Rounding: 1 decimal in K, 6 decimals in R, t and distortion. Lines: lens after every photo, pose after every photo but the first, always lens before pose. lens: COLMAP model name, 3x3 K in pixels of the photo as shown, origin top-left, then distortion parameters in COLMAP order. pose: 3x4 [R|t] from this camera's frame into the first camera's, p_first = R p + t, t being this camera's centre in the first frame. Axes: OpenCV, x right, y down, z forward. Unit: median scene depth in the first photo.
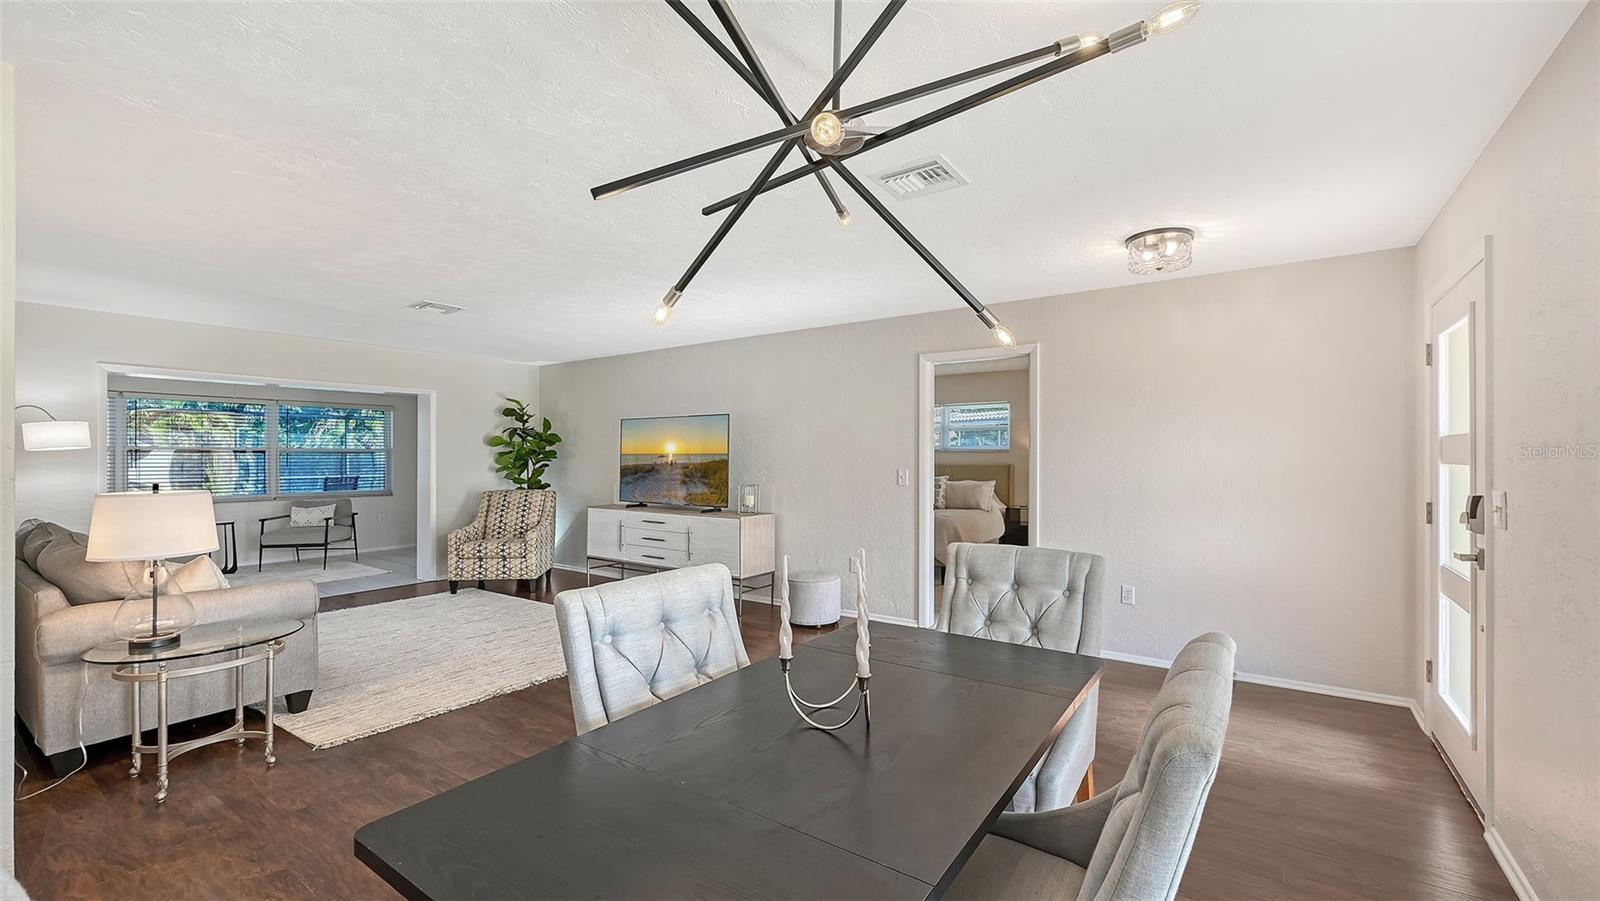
lens RADIAL K [[650.0, 0, 823.7], [0, 650.0, 454.7], [0, 0, 1]] dist [0.000432, 0.000023]
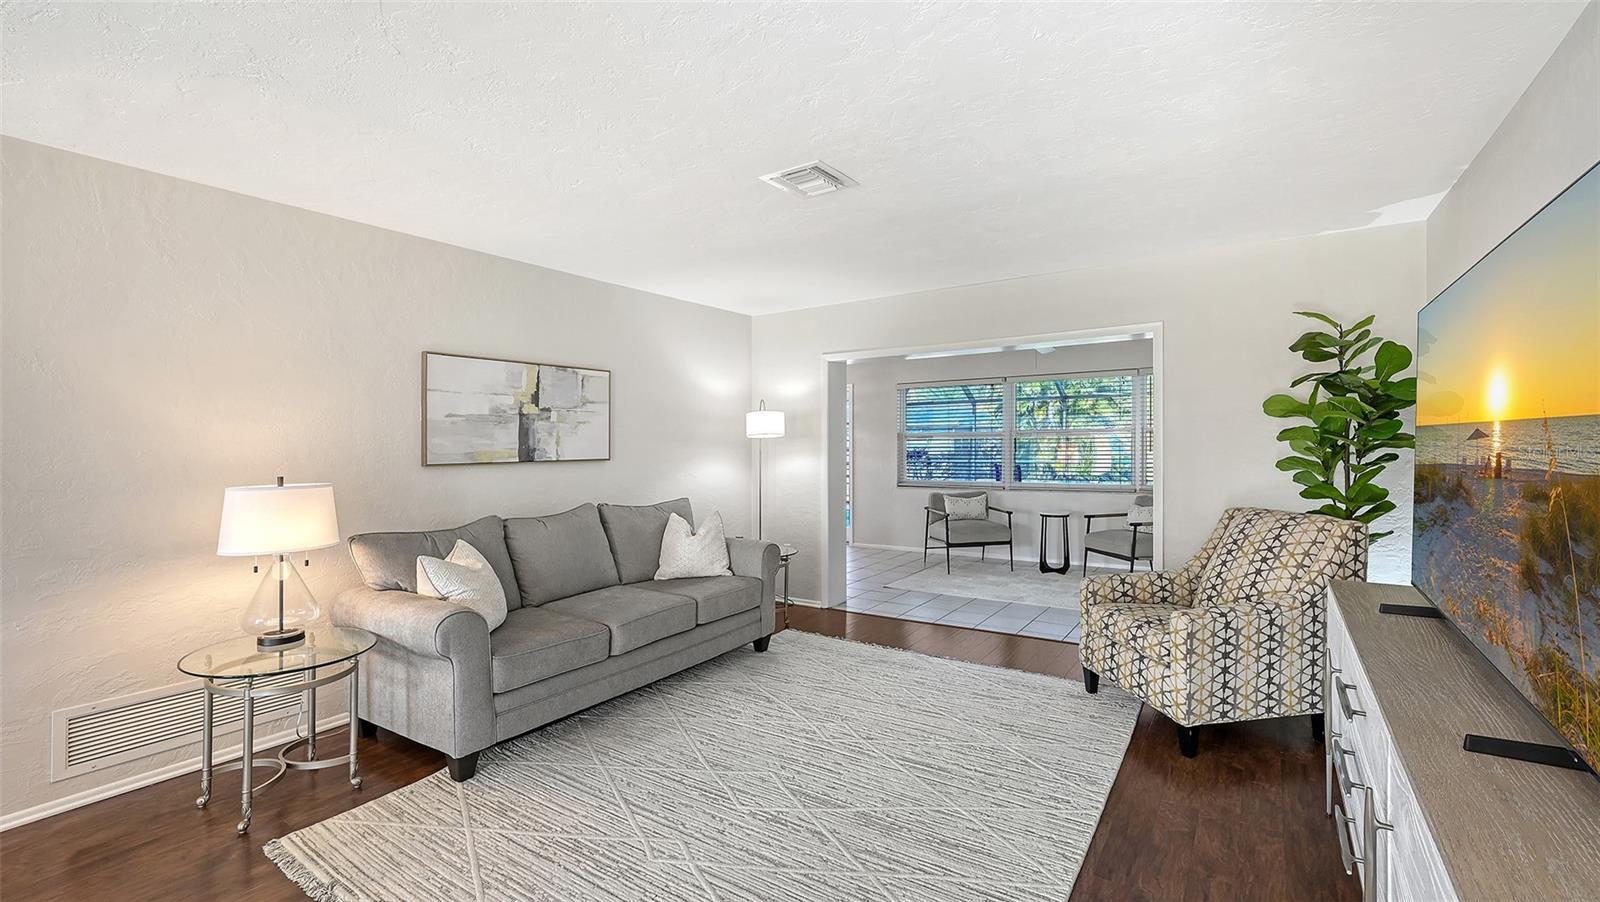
lens RADIAL K [[675.3, 0, 820.5], [0, 675.3, 469.2], [0, 0, 1]] dist [0.000768, -0.000127]
pose [[0.010962, 0.039925, -0.999143, -0.011168], [0.013208, 0.999110, 0.040069, 0.001925], [0.999853, -0.013636, 0.010424, 0.773113]]
